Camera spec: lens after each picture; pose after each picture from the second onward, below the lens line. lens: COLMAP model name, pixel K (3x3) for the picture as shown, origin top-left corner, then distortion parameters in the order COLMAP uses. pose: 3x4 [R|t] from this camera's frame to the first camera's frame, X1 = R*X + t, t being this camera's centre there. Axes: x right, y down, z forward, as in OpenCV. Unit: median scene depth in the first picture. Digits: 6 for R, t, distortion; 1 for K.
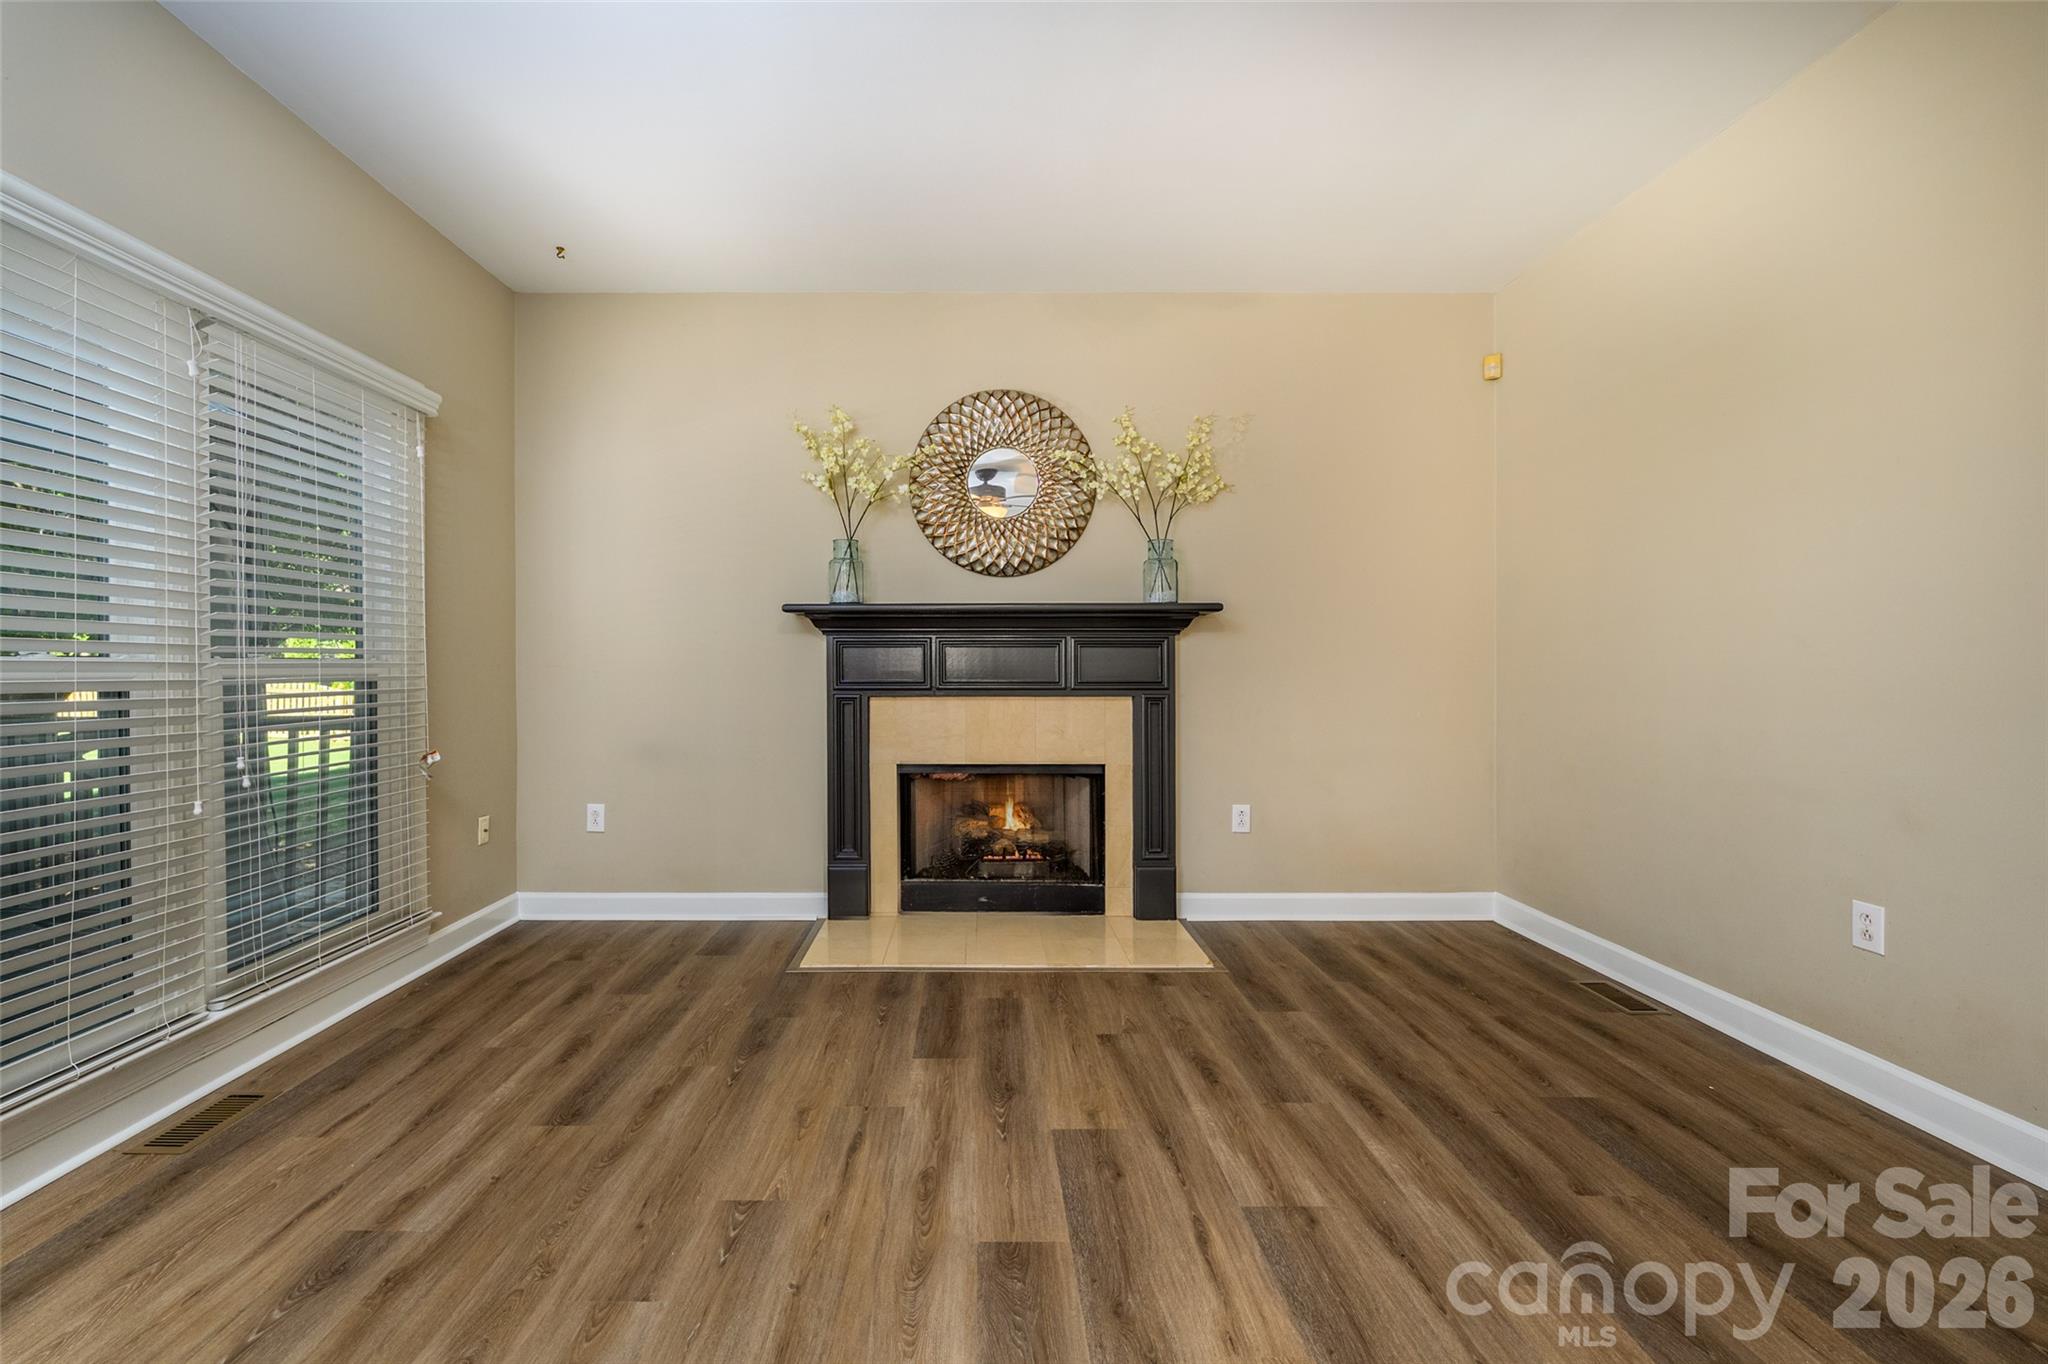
lens RADIAL K [[916.7, 0, 1005.4], [0, 916.7, 675.7], [0, 0, 1]] dist [0.010136, 0.000120]
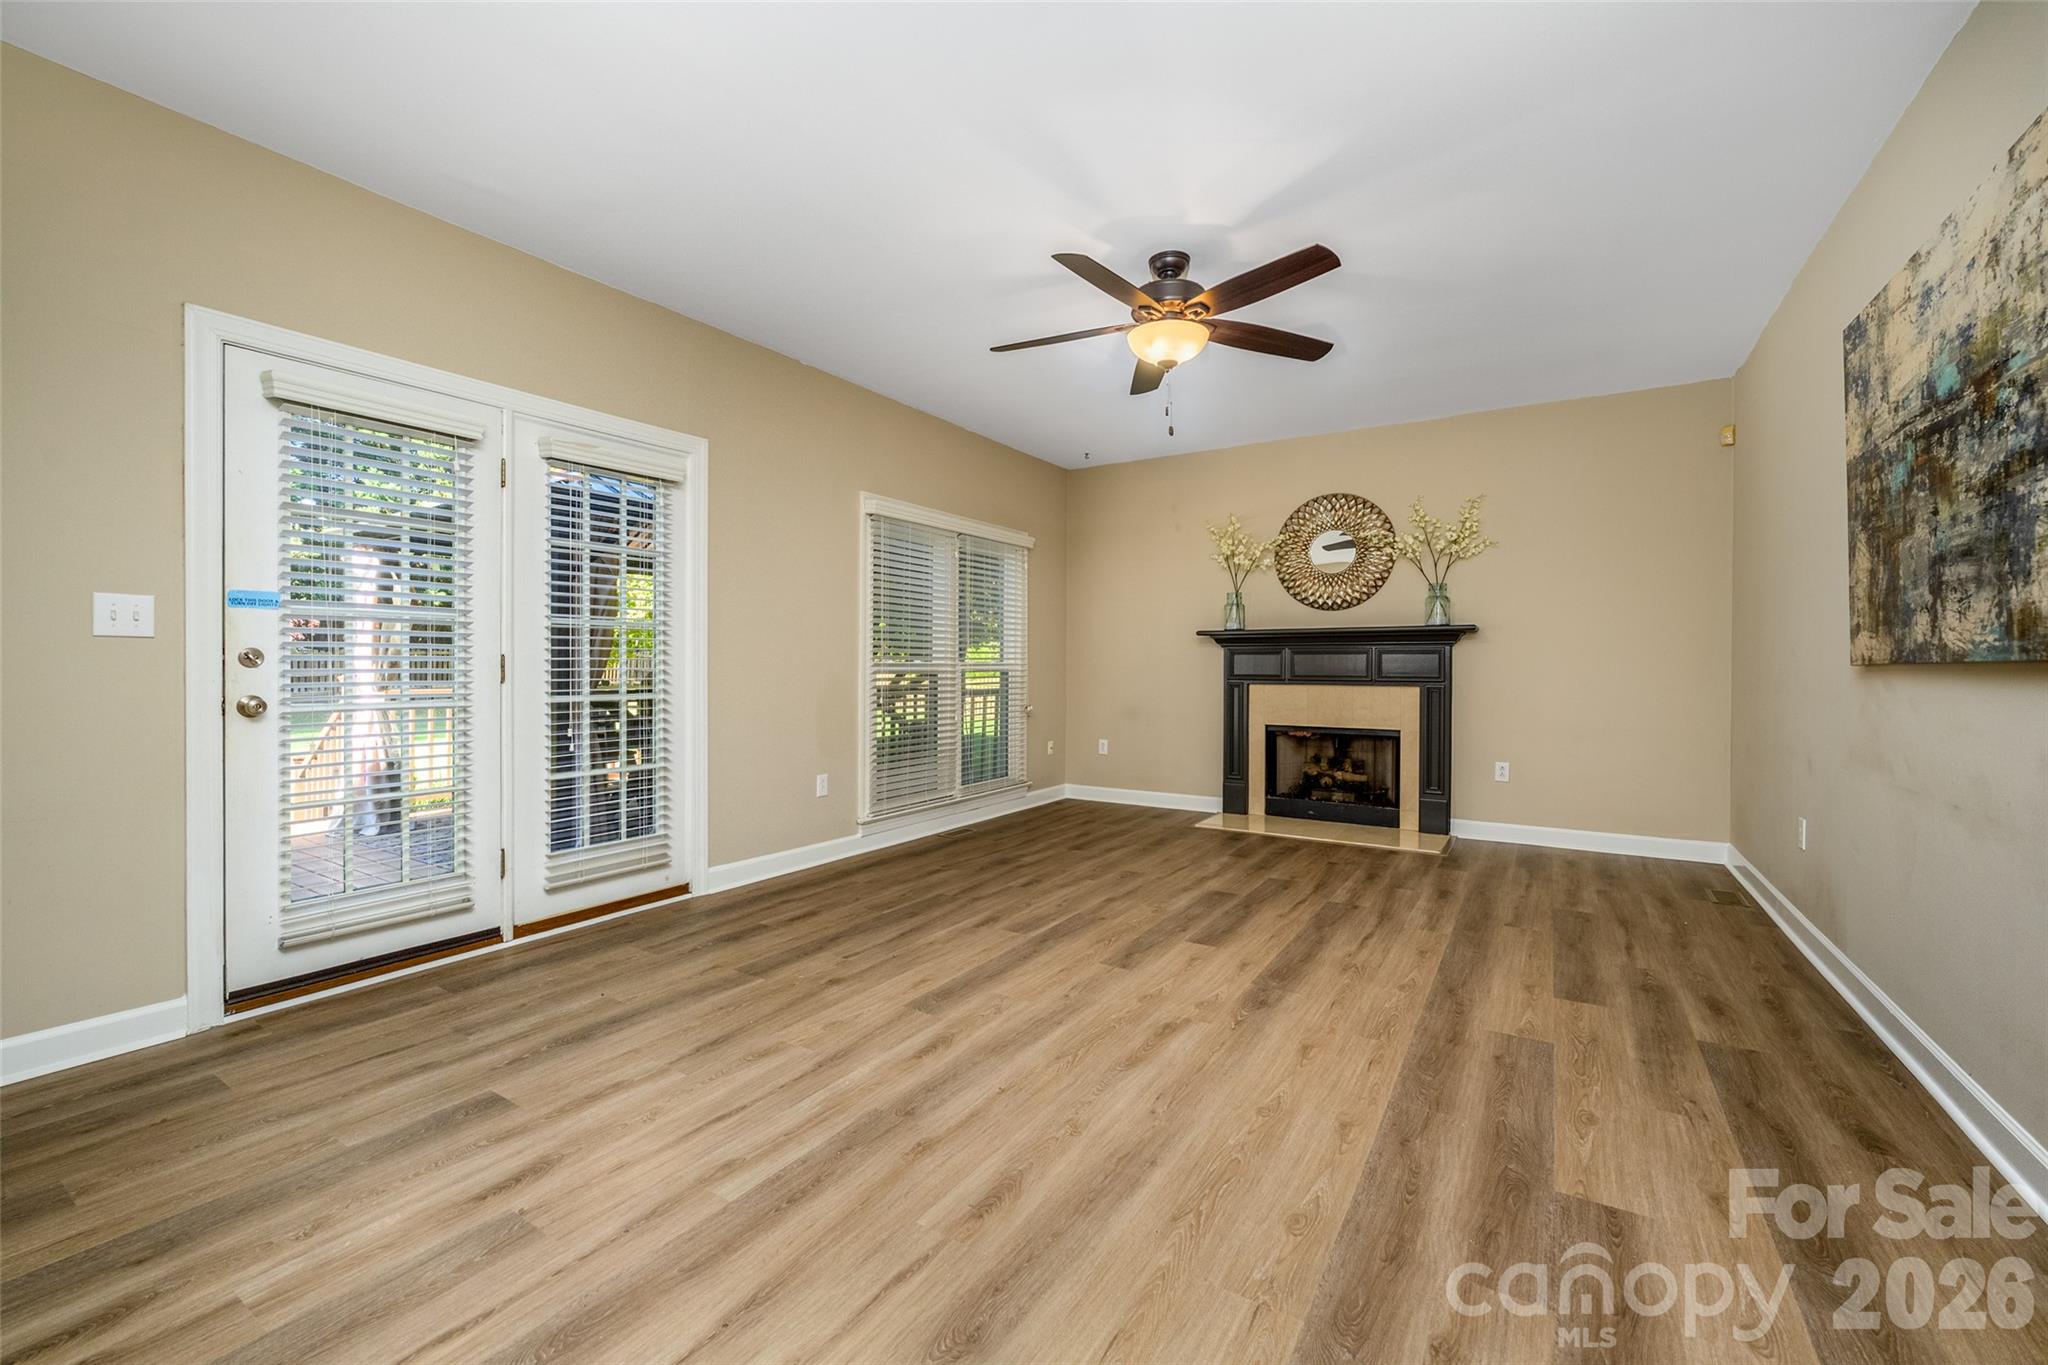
lens RADIAL K [[837.1, 0, 1007.6], [0, 837.1, 672.0], [0, 0, 1]] dist [-0.005832, 0.001740]
pose [[0.835321, 0.006234, -0.549727, 0.331473], [-0.010232, 0.999939, -0.004207, 0.011464], [0.549667, 0.009139, 0.835334, -0.535799]]
